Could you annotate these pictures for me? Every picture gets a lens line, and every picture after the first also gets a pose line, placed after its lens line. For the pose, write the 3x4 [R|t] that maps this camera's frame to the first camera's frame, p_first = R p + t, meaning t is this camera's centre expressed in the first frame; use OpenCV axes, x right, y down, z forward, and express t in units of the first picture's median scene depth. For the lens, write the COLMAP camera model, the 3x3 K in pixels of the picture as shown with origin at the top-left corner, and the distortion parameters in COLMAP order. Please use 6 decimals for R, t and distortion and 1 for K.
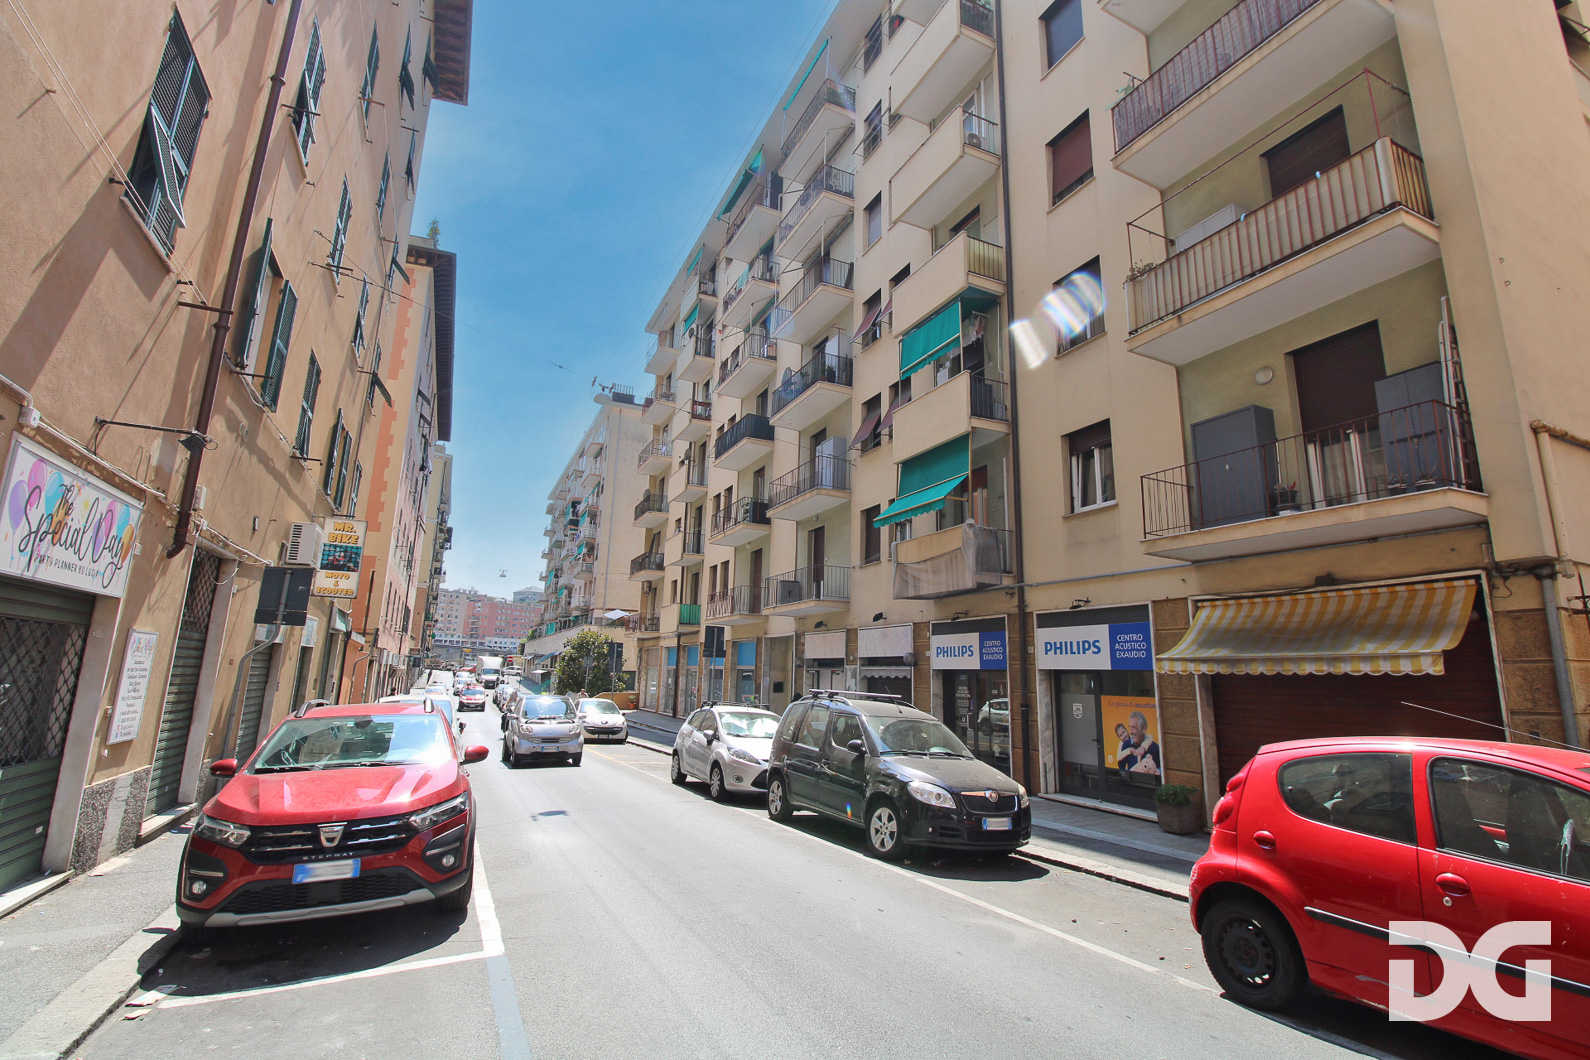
lens RADIAL K [[734.4, 0, 811.3], [0, 734.4, 510.8], [0, 0, 1]] dist [0.000466, -0.012669]
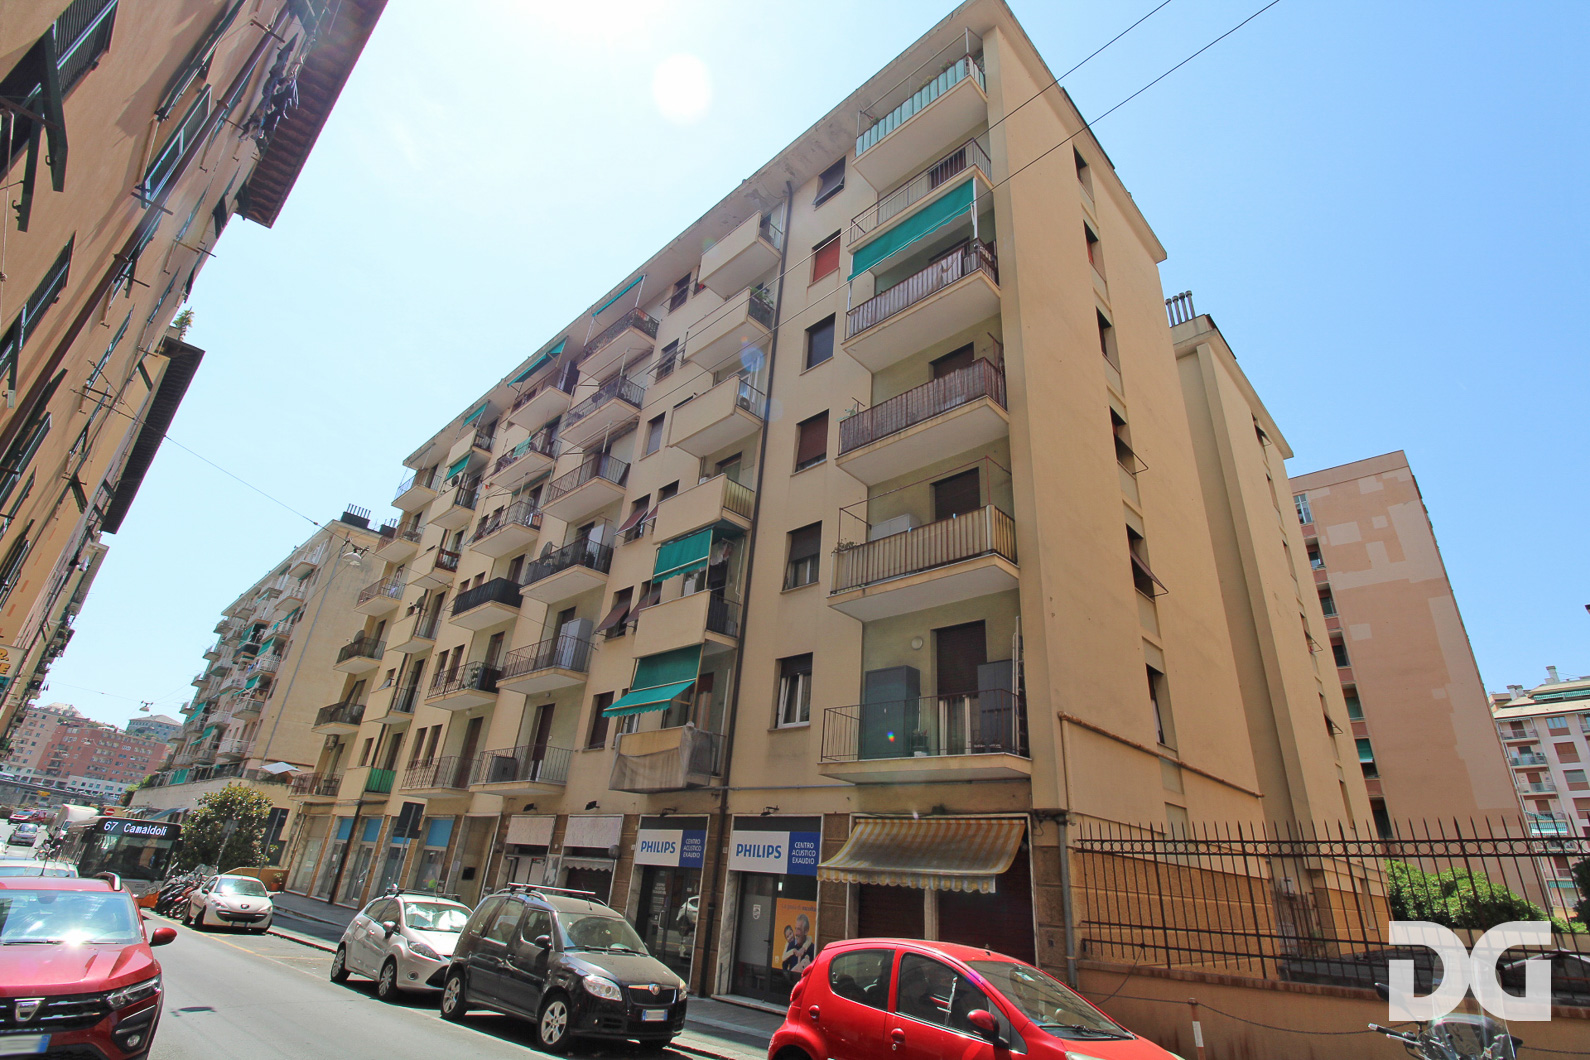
lens RADIAL K [[734.4, 0, 811.3], [0, 734.4, 510.8], [0, 0, 1]] dist [0.000466, -0.012669]
pose [[0.934512, 0.191755, 0.299861, -0.008603], [-0.118996, 0.962312, -0.244532, -0.041299], [-0.335450, 0.192836, 0.922110, -0.139807]]
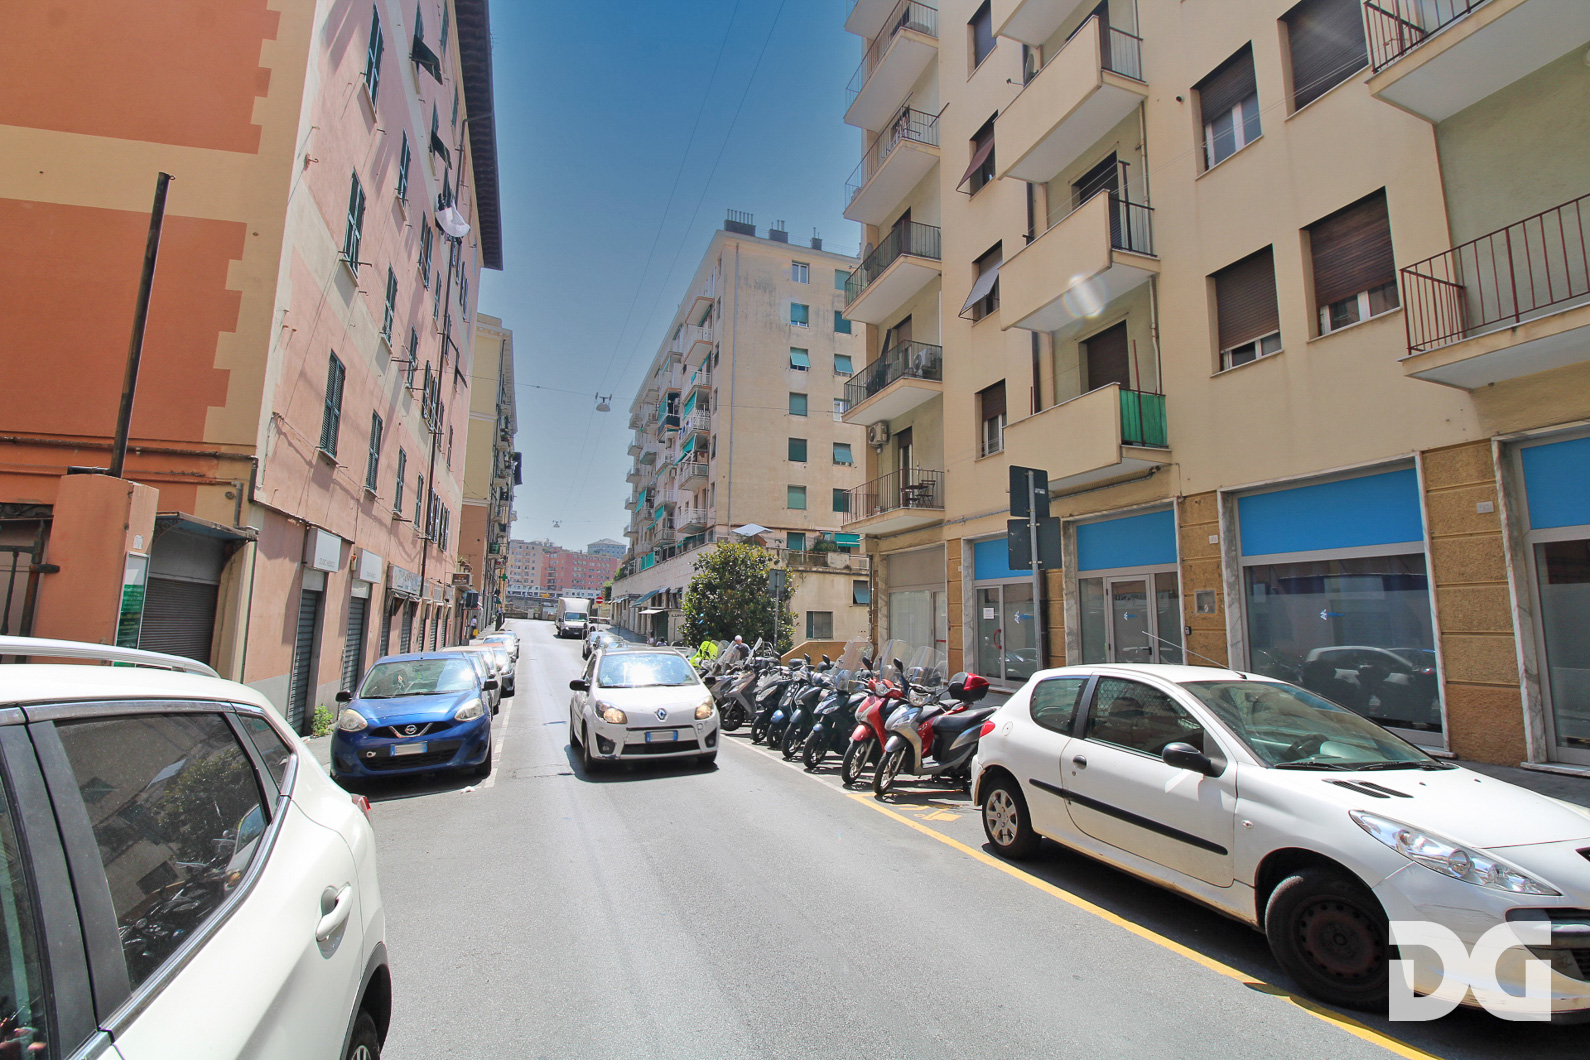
lens RADIAL K [[735.7, 0, 814.4], [0, 735.7, 493.4], [0, 0, 1]] dist [0.000246, -0.012537]
pose [[0.996208, -0.030186, -0.081602, -0.579444], [0.033880, 0.998445, 0.044268, 0.307304], [0.080138, -0.046865, 0.995681, 1.244832]]
